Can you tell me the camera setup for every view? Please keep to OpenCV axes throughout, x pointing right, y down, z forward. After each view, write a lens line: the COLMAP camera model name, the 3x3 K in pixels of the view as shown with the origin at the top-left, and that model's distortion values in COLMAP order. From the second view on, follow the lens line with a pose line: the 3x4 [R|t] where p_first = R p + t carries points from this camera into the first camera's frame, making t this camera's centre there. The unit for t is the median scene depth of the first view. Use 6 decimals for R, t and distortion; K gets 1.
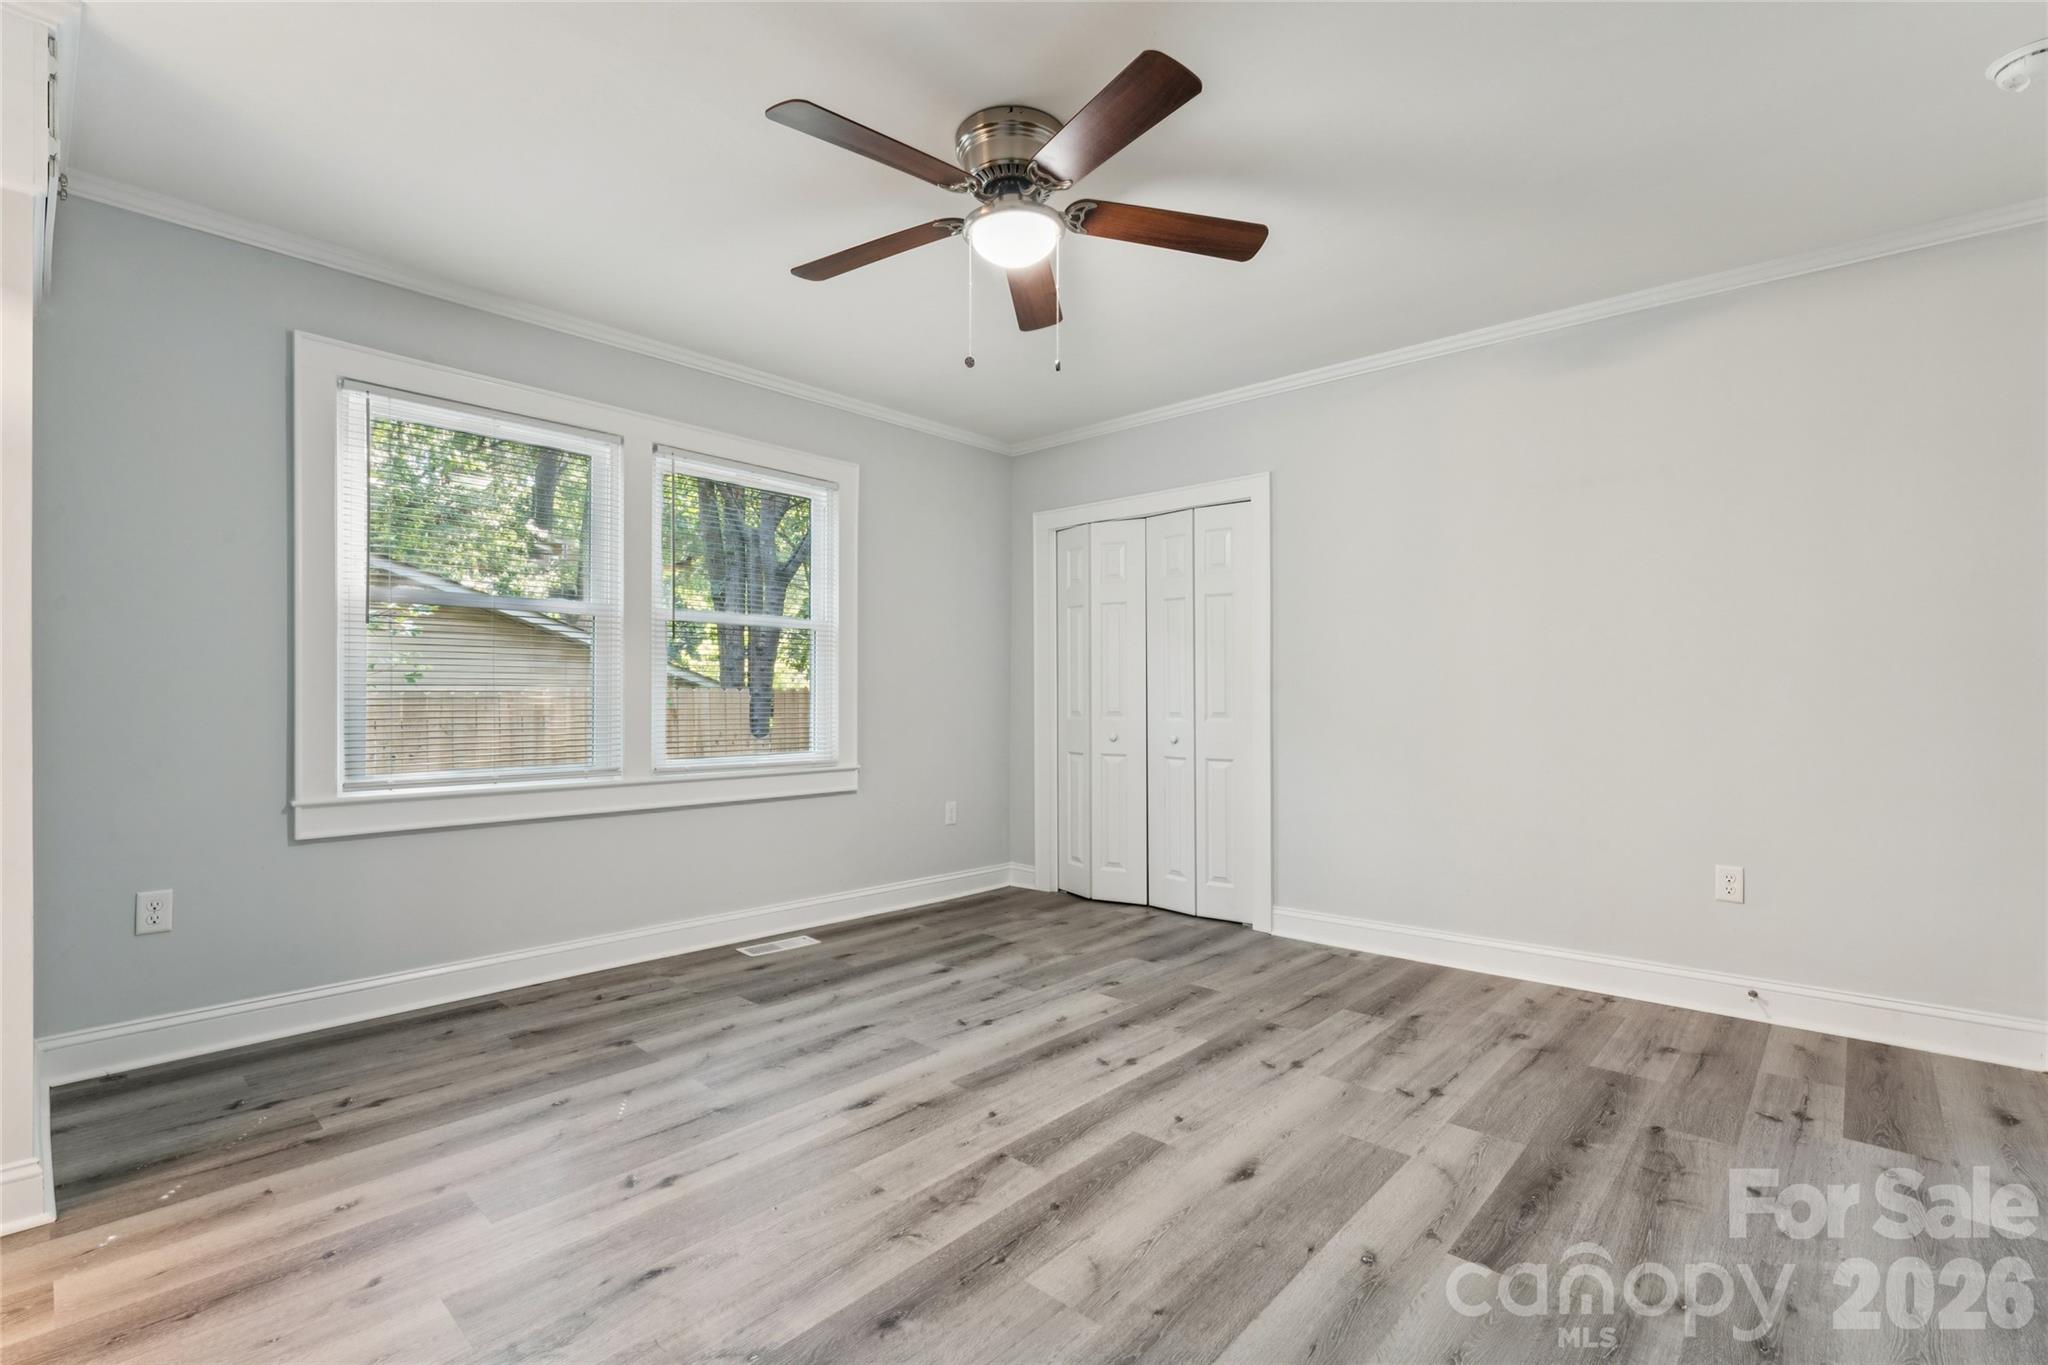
lens RADIAL K [[910.0, 0, 1026.4], [0, 910.0, 685.5], [0, 0, 1]] dist [0.000462, 0.000306]
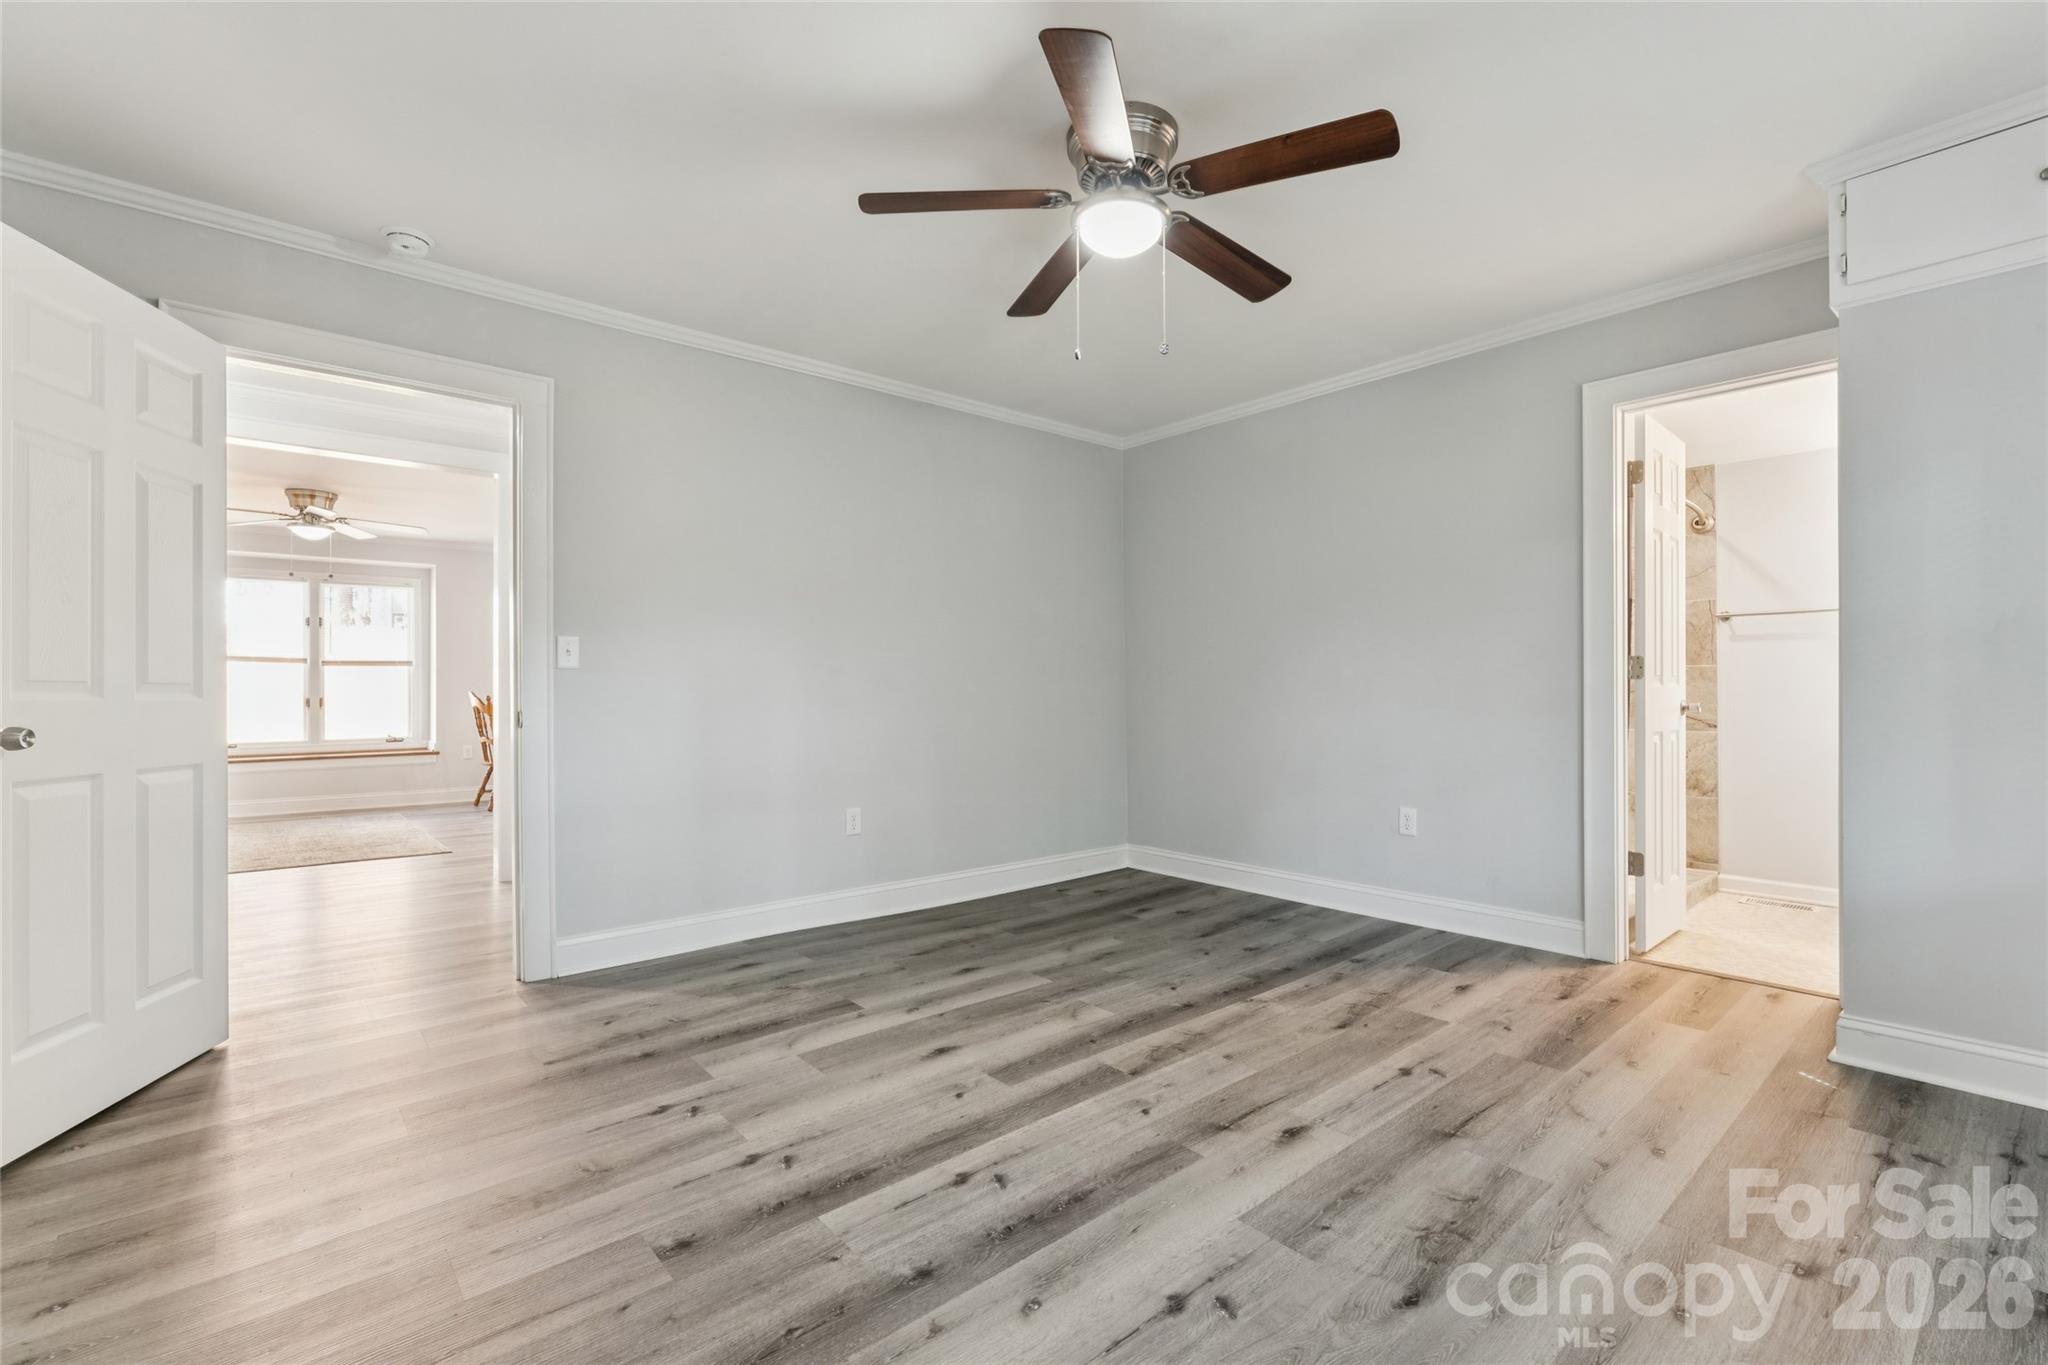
lens RADIAL K [[903.3, 0, 1028.7], [0, 903.3, 685.4], [0, 0, 1]] dist [-0.000114, -0.000093]
pose [[-0.993516, 0.002053, 0.113673, -0.019072], [0.000876, 0.999946, -0.010399, 0.023796], [-0.113688, -0.010232, -0.993464, 1.560466]]
